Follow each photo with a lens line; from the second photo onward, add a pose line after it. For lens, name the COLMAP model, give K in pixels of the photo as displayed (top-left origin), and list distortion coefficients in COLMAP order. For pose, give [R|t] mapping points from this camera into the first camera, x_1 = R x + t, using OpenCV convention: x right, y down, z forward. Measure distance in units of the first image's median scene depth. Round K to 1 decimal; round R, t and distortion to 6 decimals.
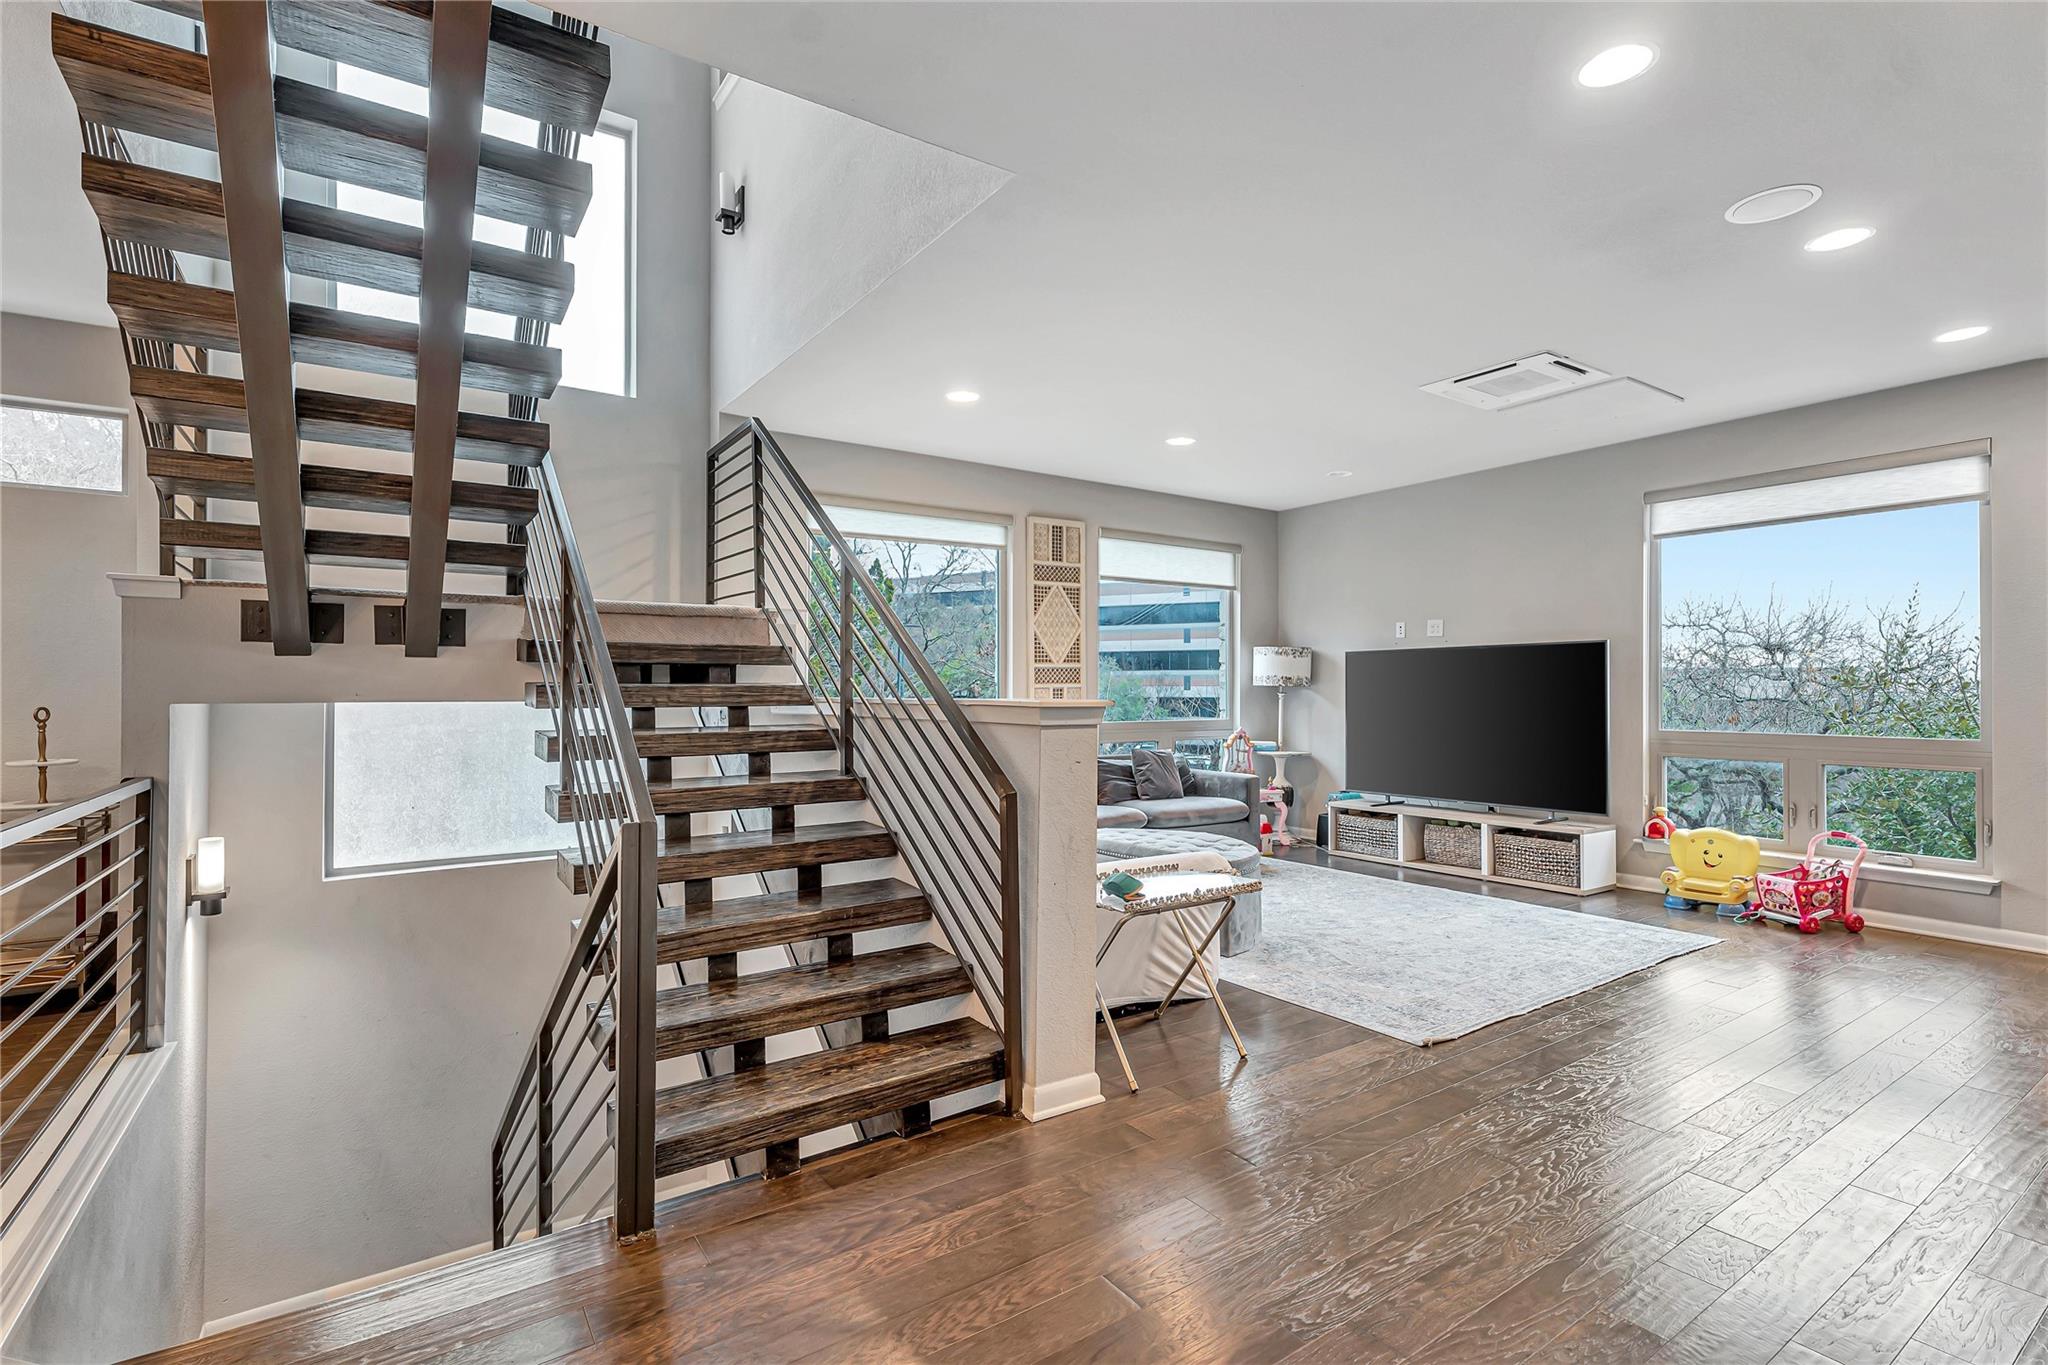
lens RADIAL K [[951.7, 0, 1025.8], [0, 951.7, 678.6], [0, 0, 1]] dist [0.002675, 0.000083]
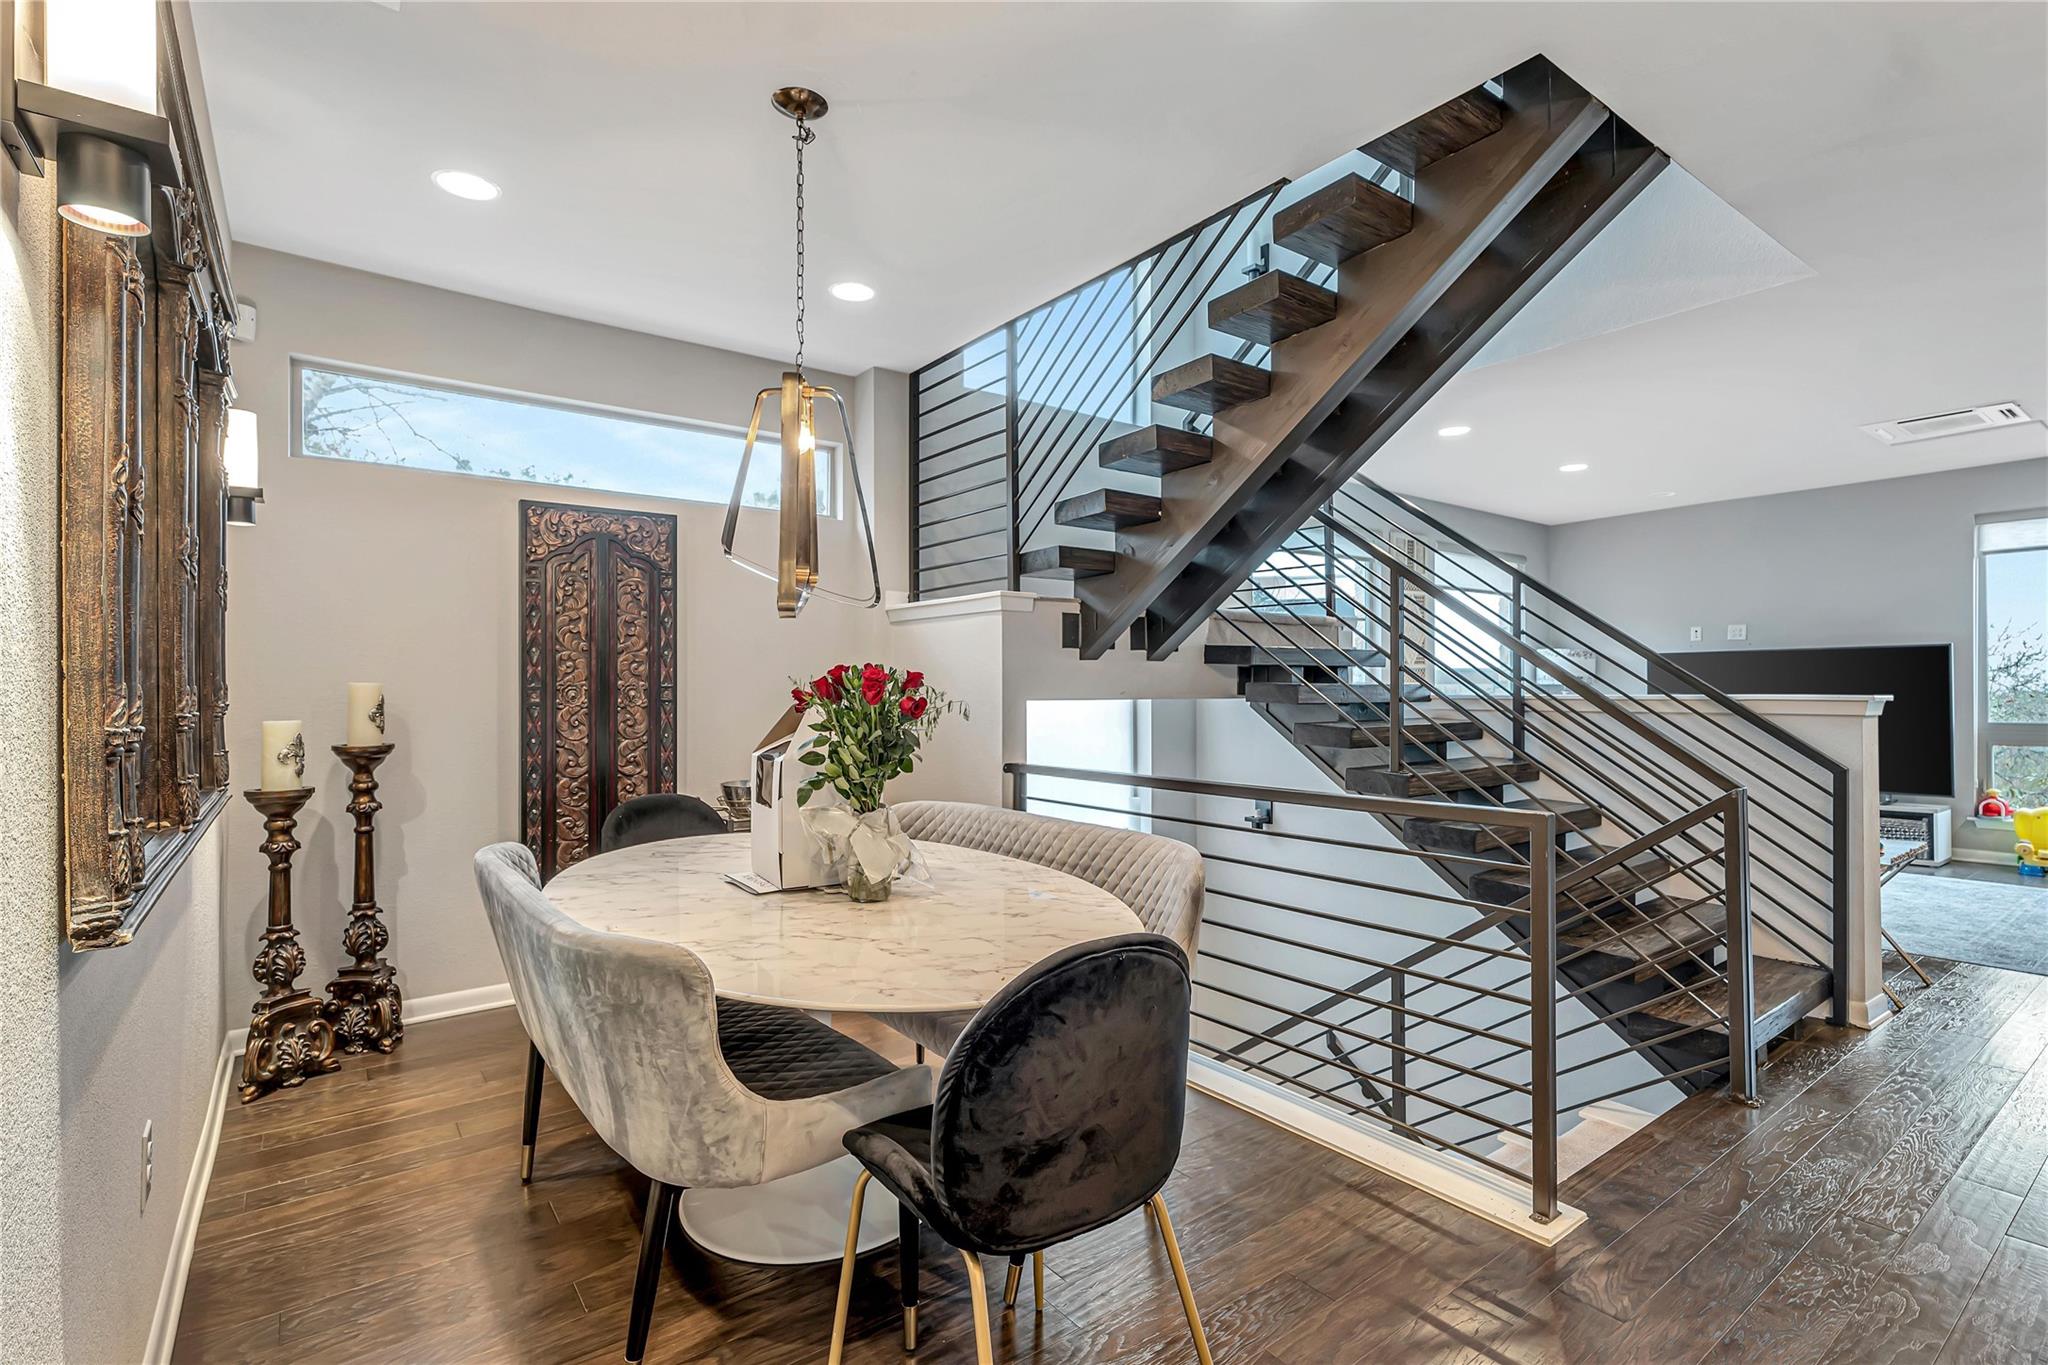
lens RADIAL K [[951.7, 0, 1025.8], [0, 951.7, 678.6], [0, 0, 1]] dist [0.002675, 0.000083]
pose [[0.999324, -0.001238, 0.036738, -0.622333], [0.001168, 0.999997, 0.001947, -0.002736], [-0.036740, -0.001903, 0.999323, -0.120327]]
